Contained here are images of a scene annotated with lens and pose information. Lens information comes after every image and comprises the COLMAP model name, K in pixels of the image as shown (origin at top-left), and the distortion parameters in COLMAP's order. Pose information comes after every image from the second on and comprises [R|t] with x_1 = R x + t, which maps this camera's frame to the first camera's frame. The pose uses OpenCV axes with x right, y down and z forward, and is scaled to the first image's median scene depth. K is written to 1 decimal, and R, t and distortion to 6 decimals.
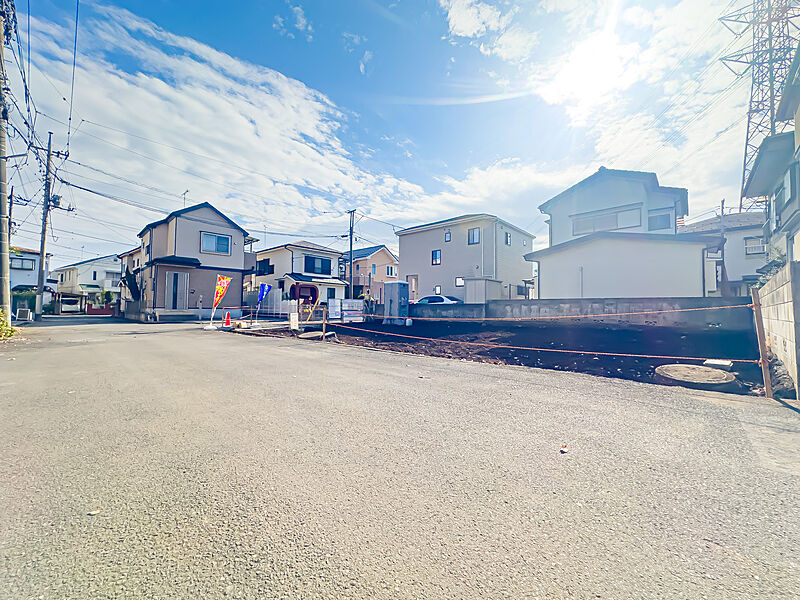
lens RADIAL K [[319.2, 0, 399.3], [0, 319.2, 302.1], [0, 0, 1]] dist [-0.003496, 0.000320]
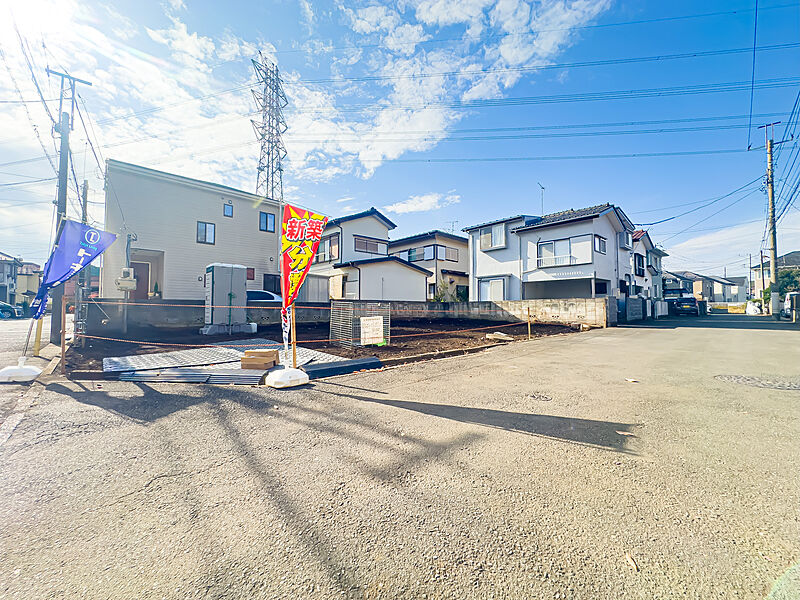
lens RADIAL K [[319.2, 0, 400.4], [0, 319.2, 299.2], [0, 0, 1]] dist [-0.003496, 0.000320]
pose [[0.067529, 0.023961, 0.997430, -0.523872], [-0.020729, 0.999529, -0.022608, 0.008540], [-0.997502, -0.019149, 0.067994, 0.527056]]
